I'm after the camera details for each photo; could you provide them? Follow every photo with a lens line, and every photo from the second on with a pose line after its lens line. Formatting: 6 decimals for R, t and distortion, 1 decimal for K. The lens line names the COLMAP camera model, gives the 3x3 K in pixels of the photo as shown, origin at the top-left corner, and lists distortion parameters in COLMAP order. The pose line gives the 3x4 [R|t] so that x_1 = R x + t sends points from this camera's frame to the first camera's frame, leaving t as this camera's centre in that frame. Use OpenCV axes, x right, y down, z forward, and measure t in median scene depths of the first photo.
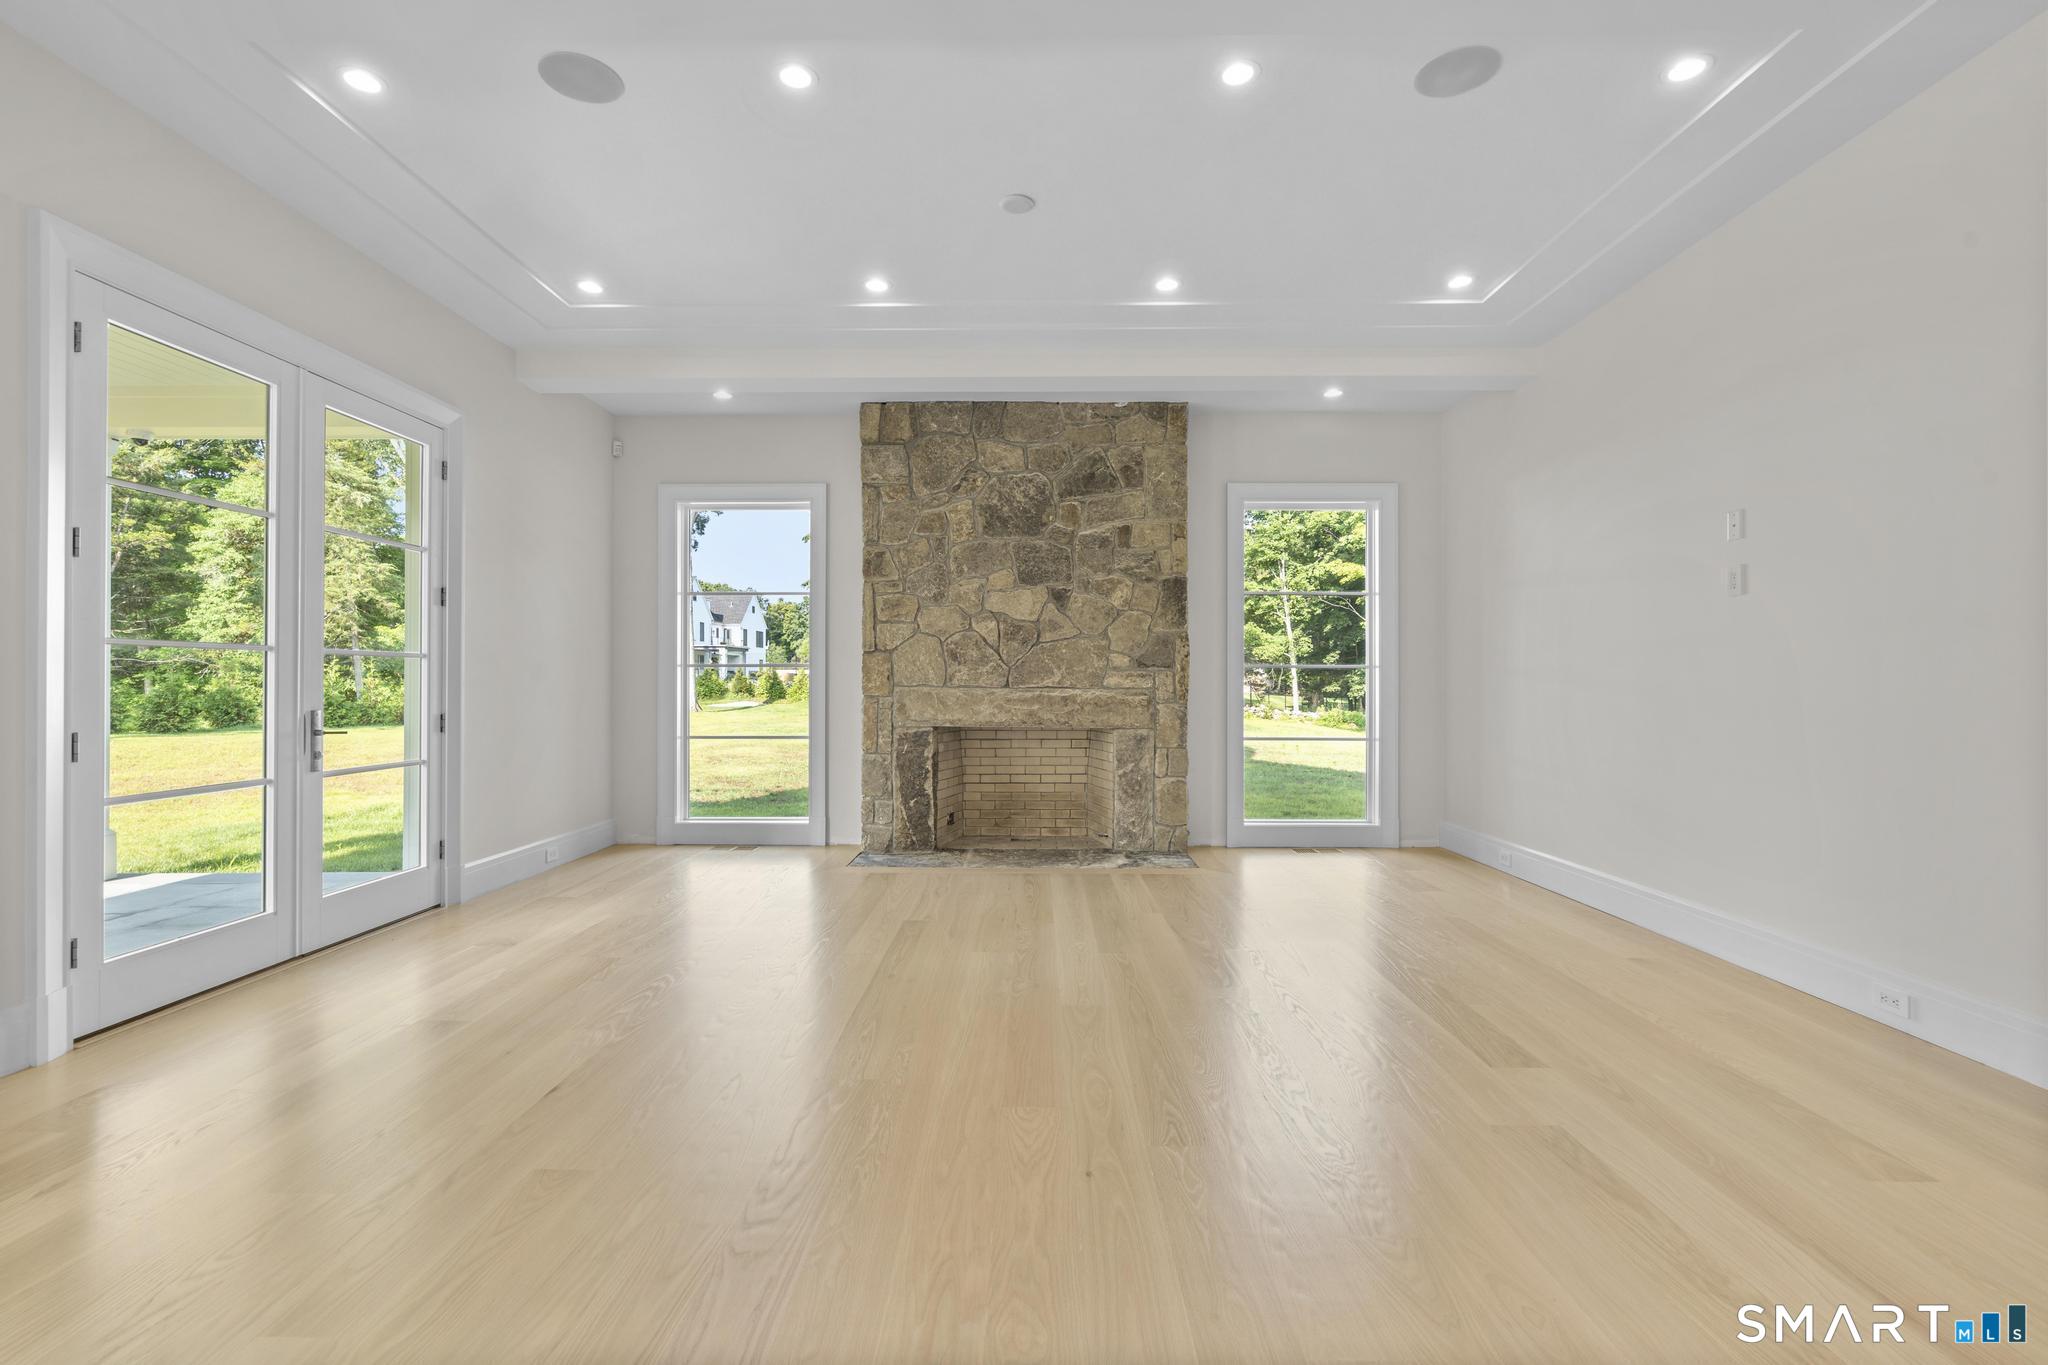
lens RADIAL K [[925.6, 0, 1024.0], [0, 925.6, 682.5], [0, 0, 1]] dist [0.000422, 0.000051]
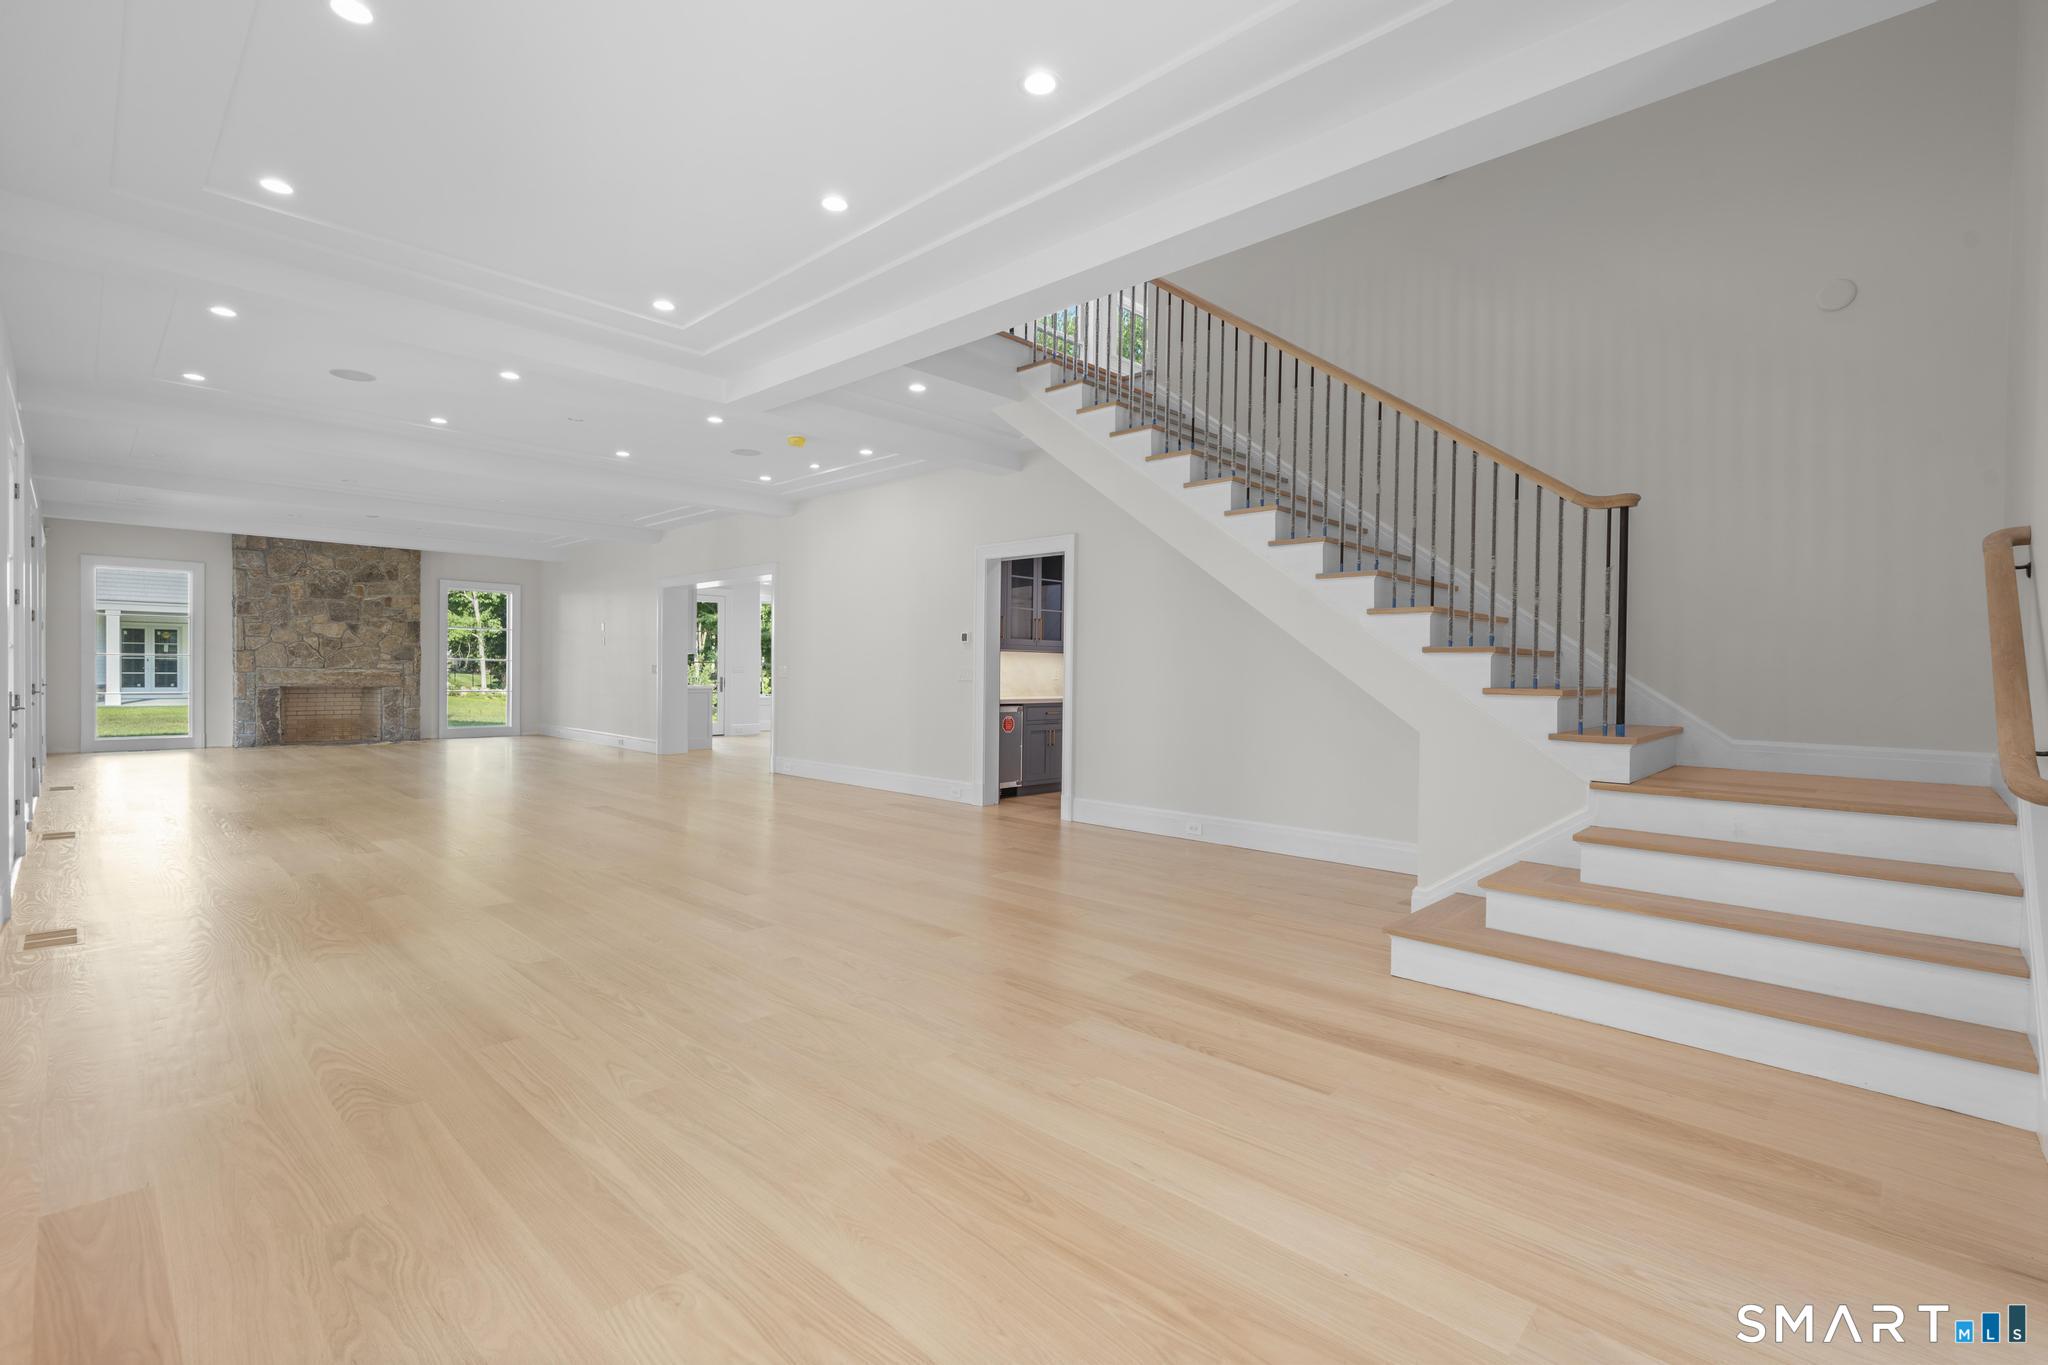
lens RADIAL K [[925.6, 0, 1024.0], [0, 925.6, 682.5], [0, 0, 1]] dist [0.000422, 0.000051]
pose [[0.688826, -0.002458, 0.724922, -0.461567], [-0.013577, 0.999775, 0.016291, -0.018684], [-0.724800, -0.021063, 0.688638, -1.689459]]
